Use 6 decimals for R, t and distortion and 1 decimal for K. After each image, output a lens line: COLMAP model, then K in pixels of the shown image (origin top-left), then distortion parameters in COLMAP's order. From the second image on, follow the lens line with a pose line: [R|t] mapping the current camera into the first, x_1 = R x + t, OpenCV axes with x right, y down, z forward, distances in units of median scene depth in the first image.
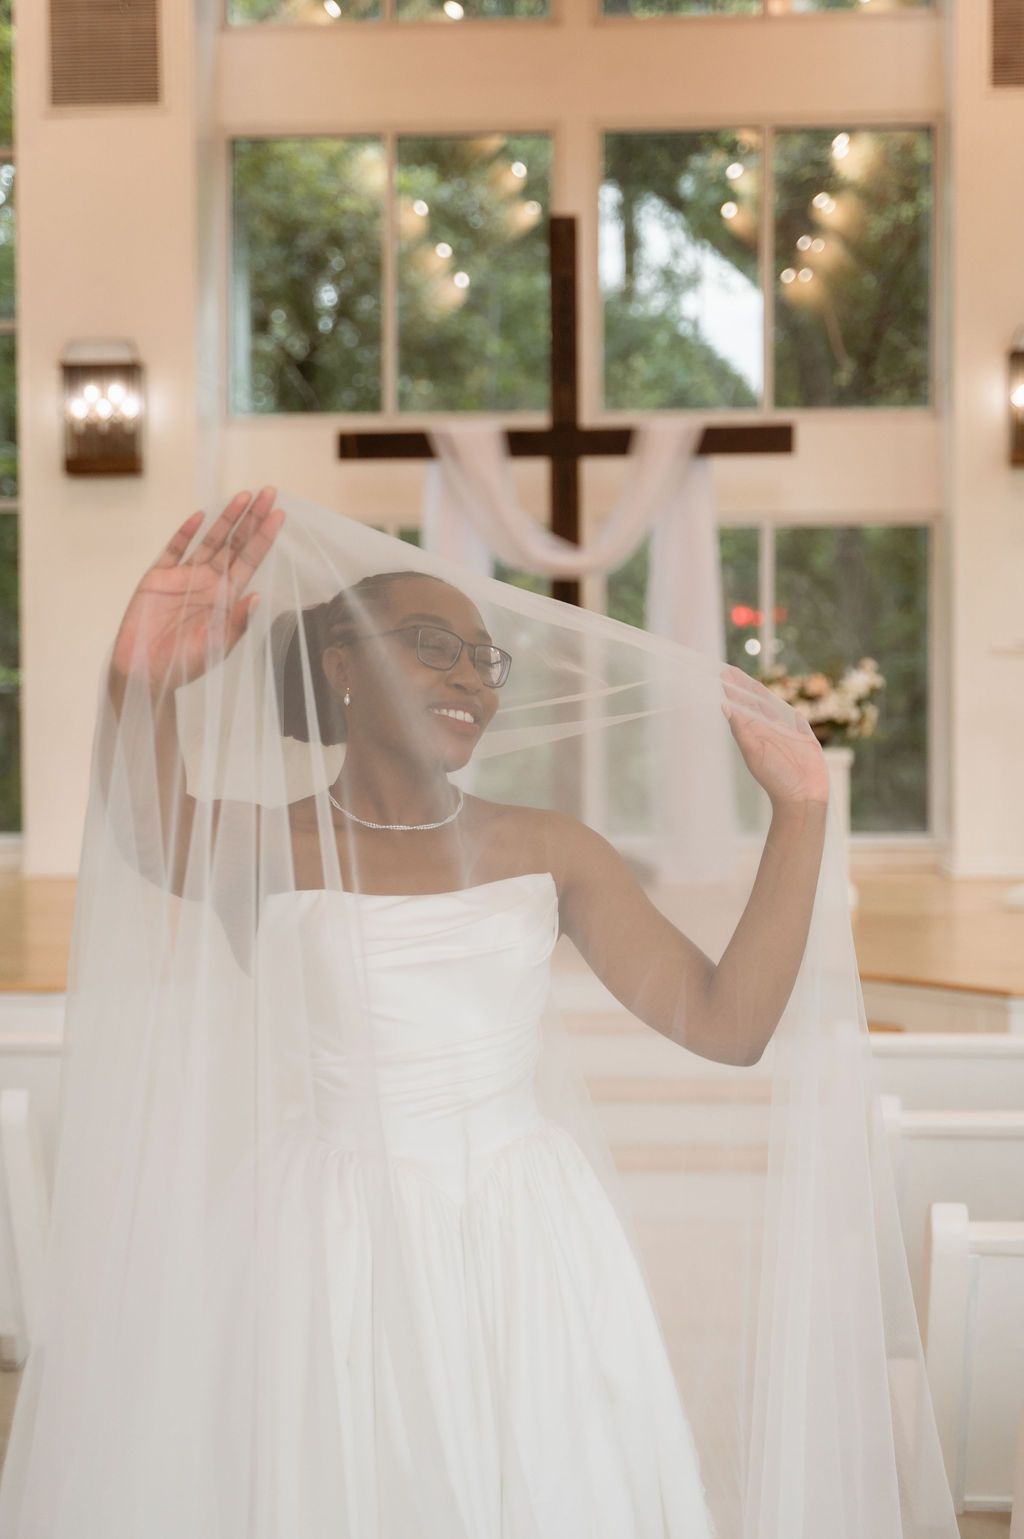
lens RADIAL K [[2373.2, 0, 507.8], [0, 2373.2, 768.8], [0, 0, 1]] dist [0.009009, 0.000000]
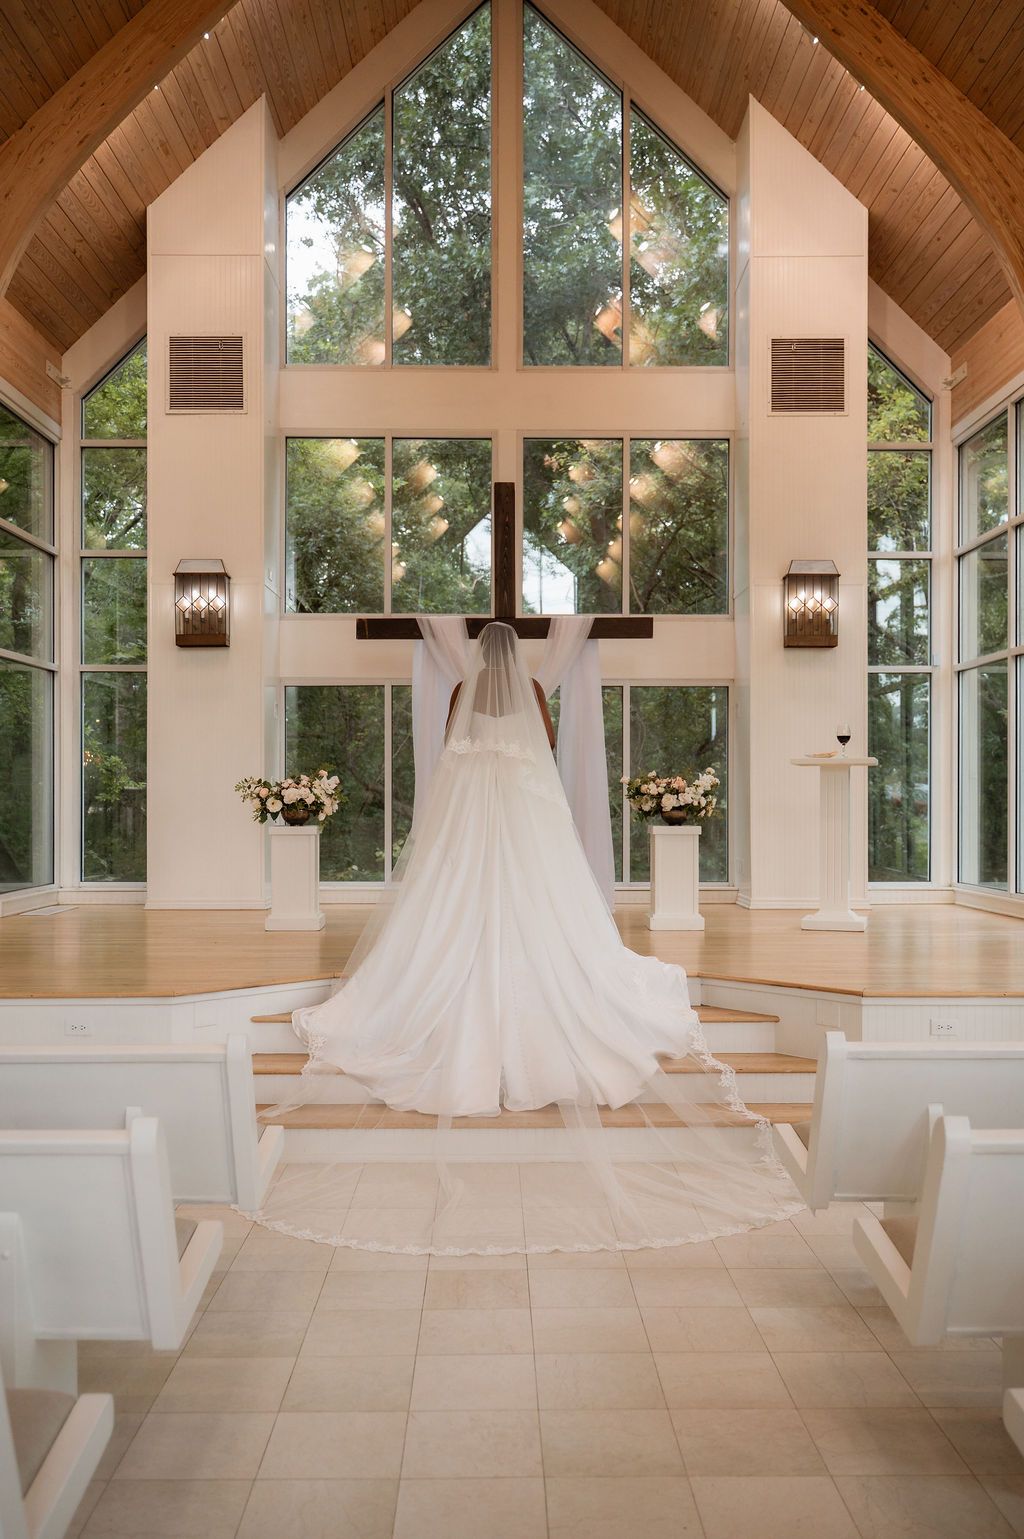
lens RADIAL K [[1260.0, 0, 507.0], [0, 1260.0, 796.7], [0, 0, 1]] dist [0.010892, -0.012867]
pose [[0.996894, 0.005864, 0.078542, -0.036506], [-0.002894, 0.999278, -0.037879, 0.003762], [-0.078708, 0.037534, 0.996191, 0.171406]]
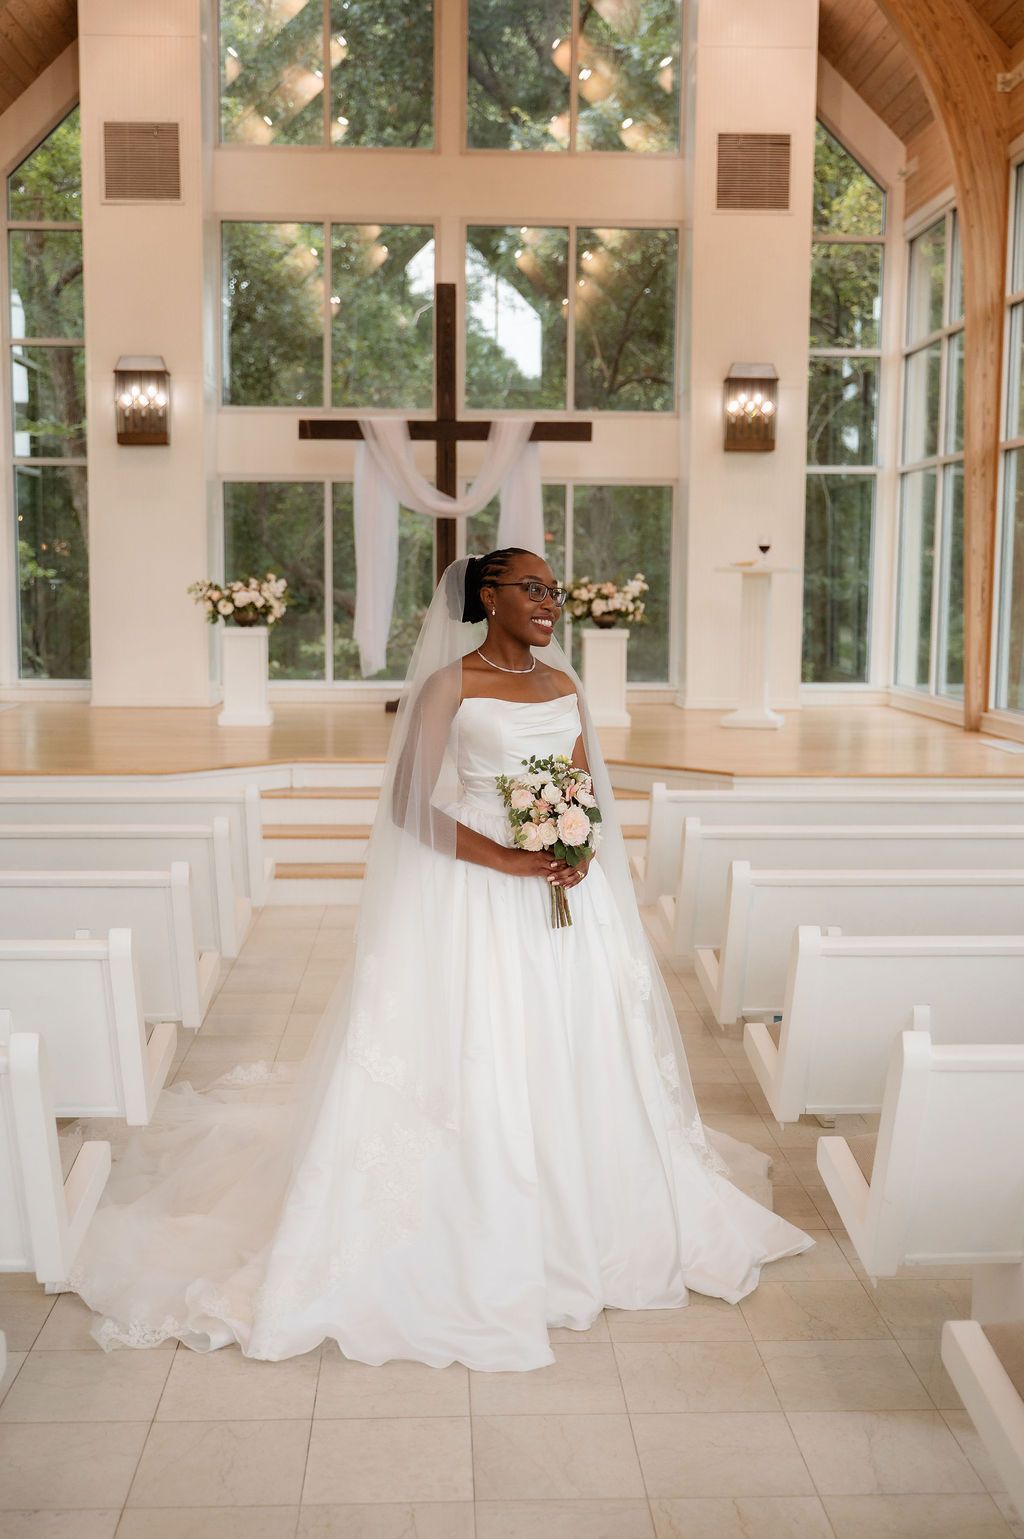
lens RADIAL K [[1677.8, 0, 510.8], [0, 1677.8, 758.1], [0, 0, 1]] dist [0.002425, 0.000000]
pose [[0.994639, 0.000904, 0.103408, -0.045202], [-0.008357, 0.997394, 0.071656, -0.001420], [-0.103074, -0.072136, 0.992055, -0.112170]]
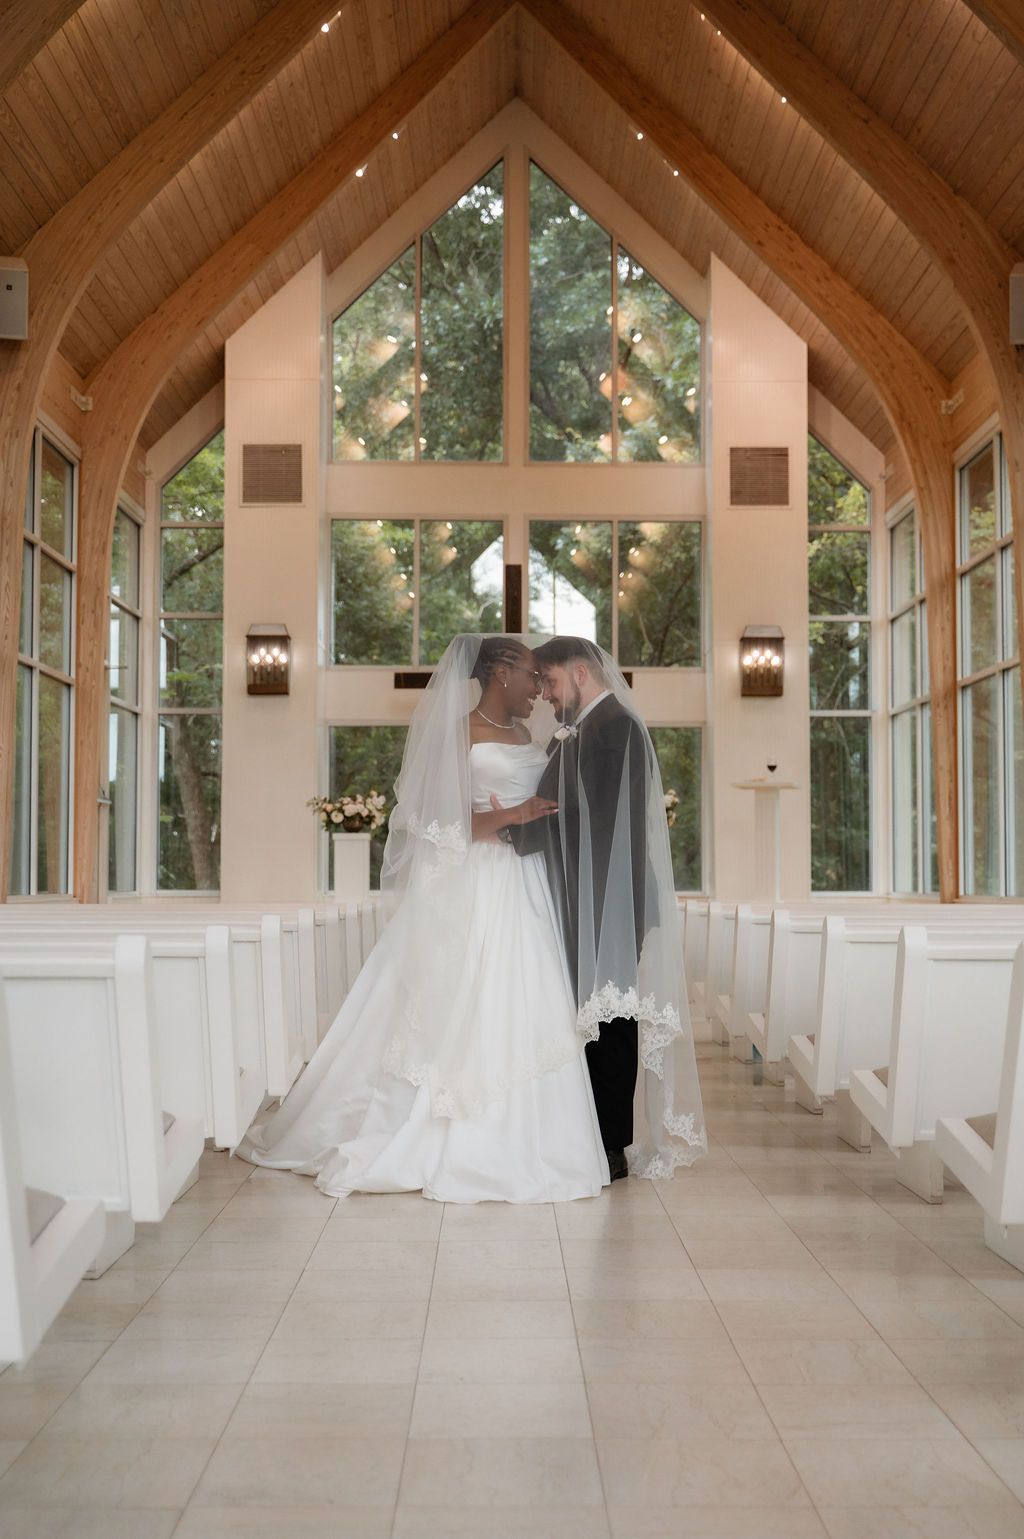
lens RADIAL K [[1677.8, 0, 530.6], [0, 1677.8, 796.6], [0, 0, 1]] dist [0.002425, 0.000000]
pose [[0.996810, 0.010009, 0.079181, -0.065734], [-0.003593, 0.996728, -0.080750, 0.063329], [-0.079731, 0.080208, 0.993584, -0.330591]]
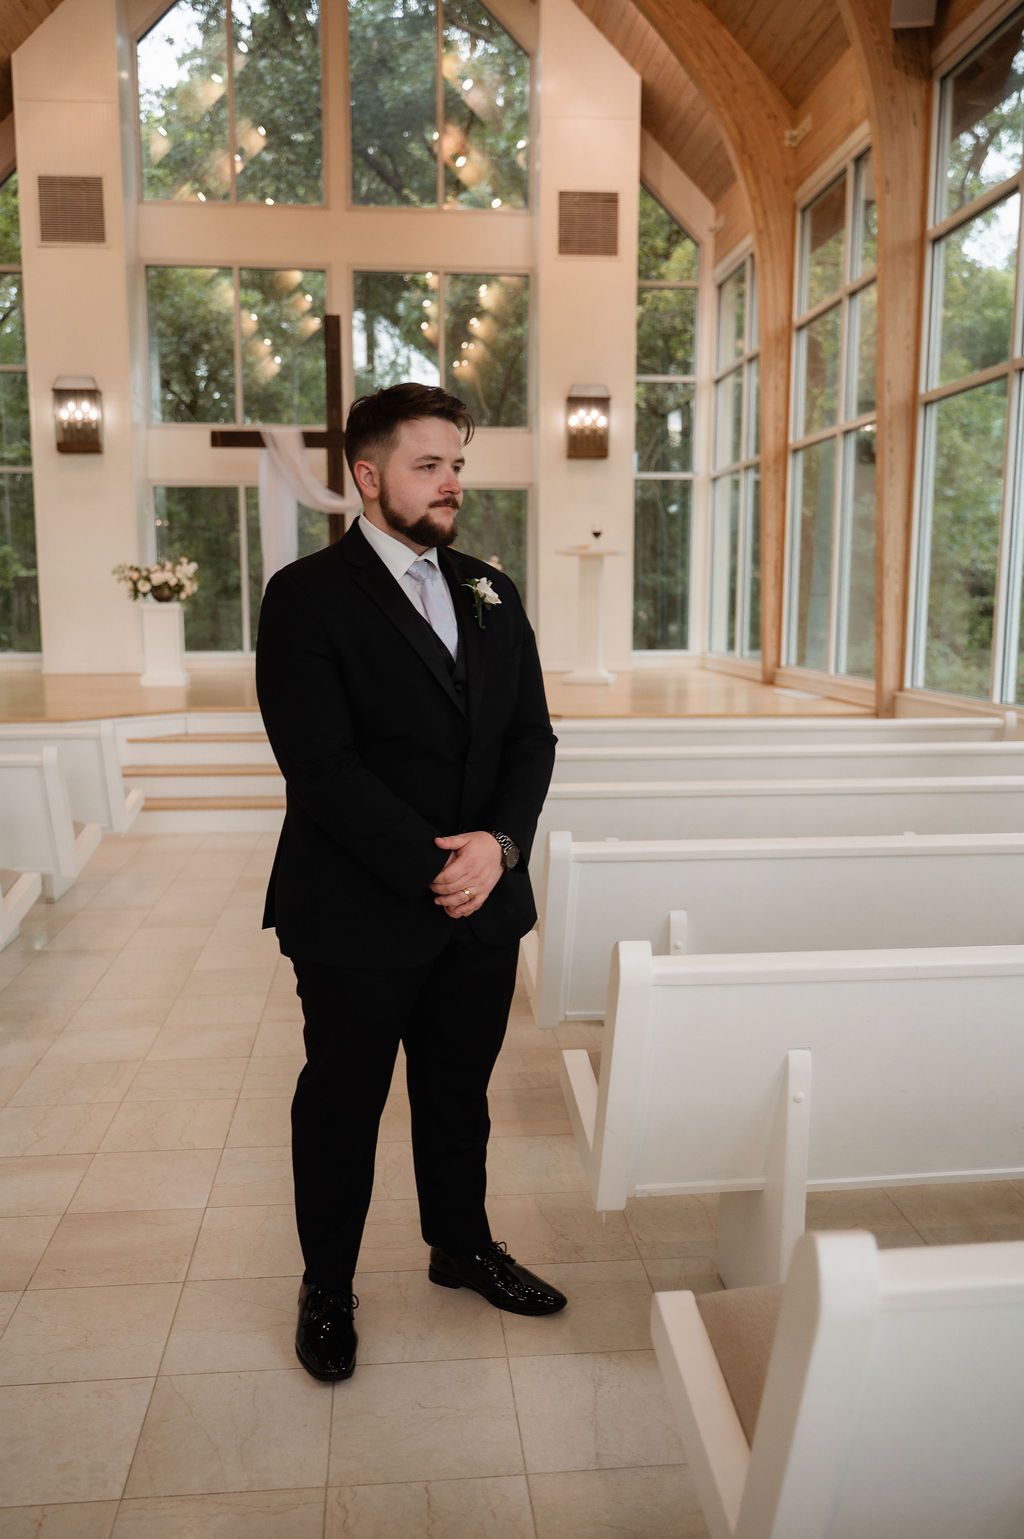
lens RADIAL K [[1260.0, 0, 506.5], [0, 1260.0, 770.0], [0, 0, 1]] dist [0.010892, -0.012867]
pose [[0.988011, -0.016033, 0.153551, 0.000589], [0.000101, 0.994660, 0.103206, 0.018369], [-0.154386, -0.101953, 0.982736, -0.026947]]
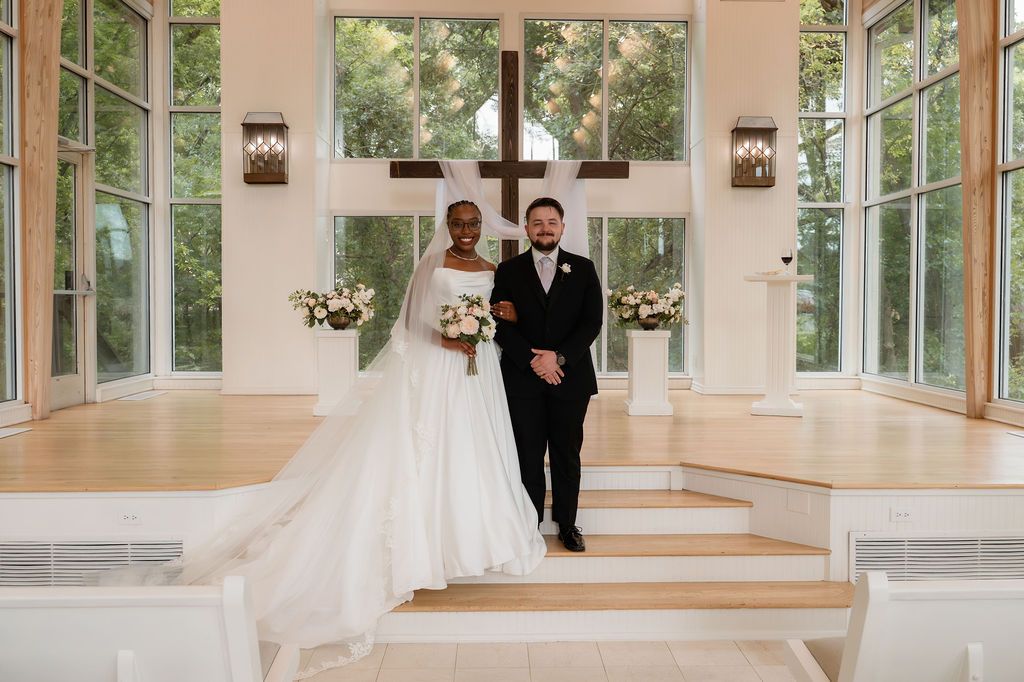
lens RADIAL K [[838.3, 0, 521.6], [0, 838.3, 341.0], [0, 0, 1]] dist [0.010892, -0.012867]
pose [[0.995044, 0.003499, 0.099372, -0.031839], [-0.004756, 0.999912, 0.012412, -0.006037], [-0.099320, -0.012823, 0.994973, 0.298884]]
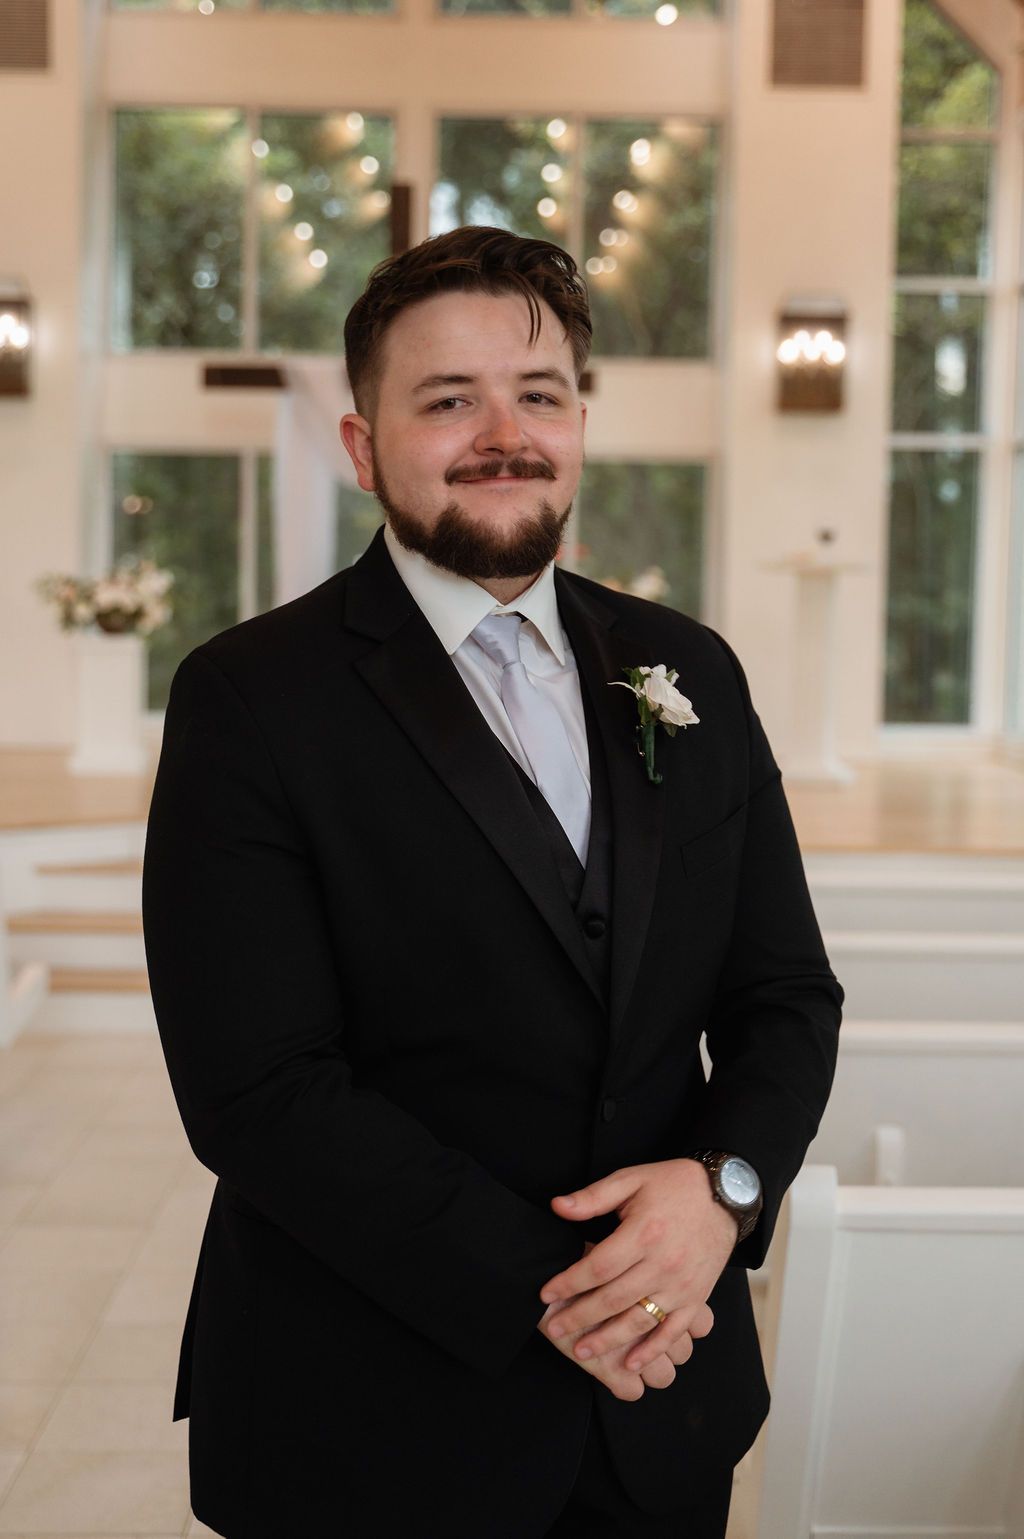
lens RADIAL K [[1966.9, 0, 504.9], [0, 1966.9, 739.4], [0, 0, 1]] dist [0.007270, 0.000000]
pose [[0.996907, 0.017494, 0.076618, 0.004612], [-0.019629, 0.999437, 0.027198, 0.010905], [-0.076099, -0.028617, 0.996690, 0.029074]]
